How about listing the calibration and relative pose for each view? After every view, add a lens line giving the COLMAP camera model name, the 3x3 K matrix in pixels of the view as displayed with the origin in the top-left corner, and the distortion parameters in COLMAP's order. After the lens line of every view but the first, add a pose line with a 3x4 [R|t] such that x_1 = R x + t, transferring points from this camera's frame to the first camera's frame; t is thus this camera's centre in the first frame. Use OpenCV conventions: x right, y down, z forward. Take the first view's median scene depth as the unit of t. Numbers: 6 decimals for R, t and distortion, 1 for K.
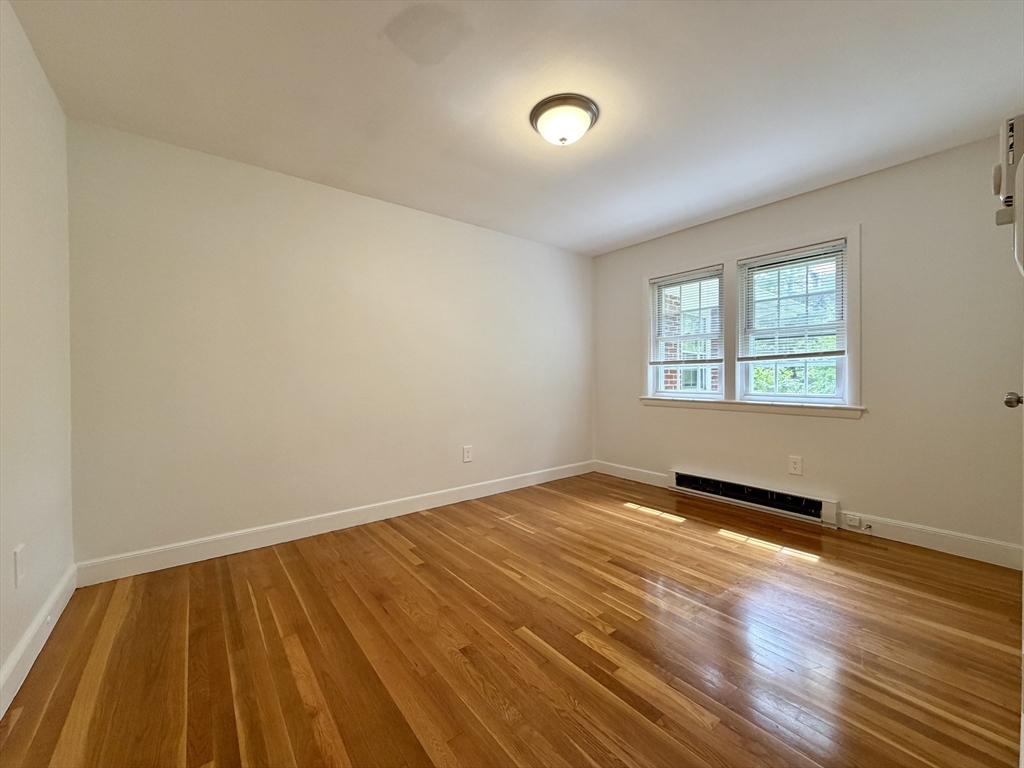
lens RADIAL K [[411.6, 0, 509.7], [0, 411.6, 384.0], [0, 0, 1]] dist [0.001579, 0.000145]
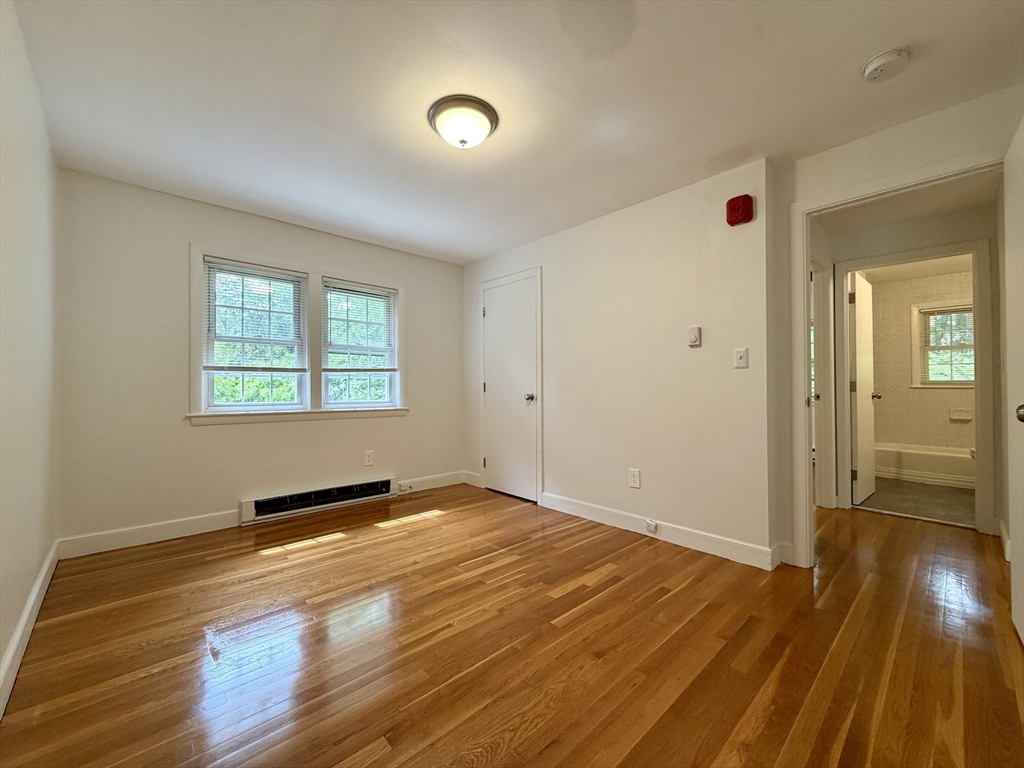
lens RADIAL K [[411.6, 0, 509.7], [0, 411.6, 384.0], [0, 0, 1]] dist [0.001579, 0.000145]
pose [[-0.090388, 0.012019, 0.995834, -0.597375], [0.014130, 0.999842, -0.010785, -0.007308], [-0.995806, 0.013096, -0.090543, 0.701056]]
